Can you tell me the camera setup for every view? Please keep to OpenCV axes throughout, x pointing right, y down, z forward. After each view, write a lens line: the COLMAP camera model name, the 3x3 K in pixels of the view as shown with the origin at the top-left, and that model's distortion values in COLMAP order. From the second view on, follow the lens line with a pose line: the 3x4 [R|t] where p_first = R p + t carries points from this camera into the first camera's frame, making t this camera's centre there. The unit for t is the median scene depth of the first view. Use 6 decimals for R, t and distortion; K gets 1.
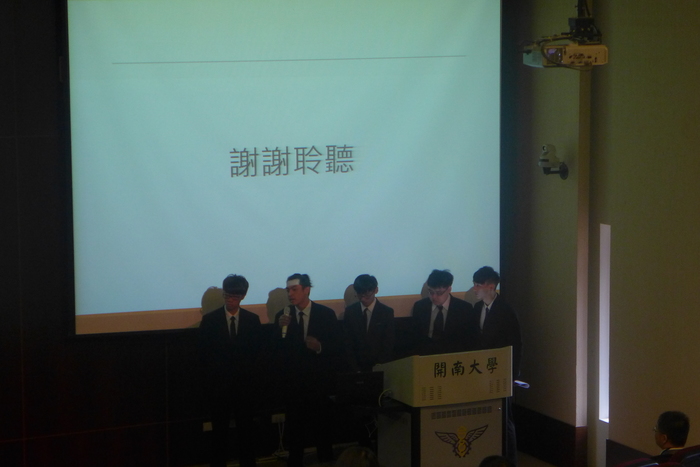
lens RADIAL K [[1848.9, 0, 343.5], [0, 1848.9, 224.3], [0, 0, 1]] dist [0.270659, 0.000000]
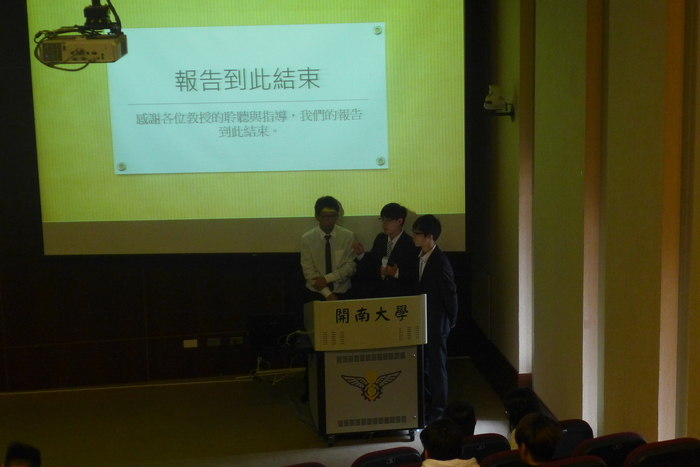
lens RADIAL K [[1582.4, 0, 344.6], [0, 1582.4, 238.2], [0, 0, 1]] dist [0.255327, 0.000000]
pose [[0.951063, 0.053439, -0.304341, 0.306614], [-0.020481, 0.993668, 0.110474, -0.056407], [0.308317, -0.098835, 0.946135, 0.194682]]
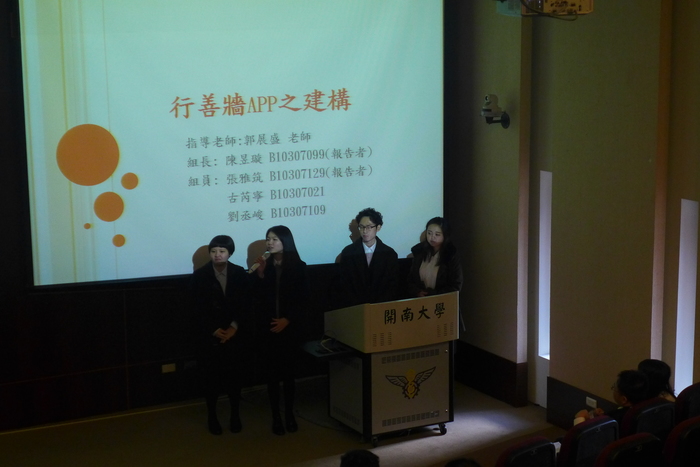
lens RADIAL K [[1466.7, 0, 343.5], [0, 1466.7, 240.6], [0, 0, 1]] dist [0.188715, 0.000000]
pose [[0.999274, -0.013481, 0.035638, -0.002220], [0.011237, 0.997986, 0.062434, -0.014647], [-0.036408, -0.061988, 0.997413, 0.187210]]
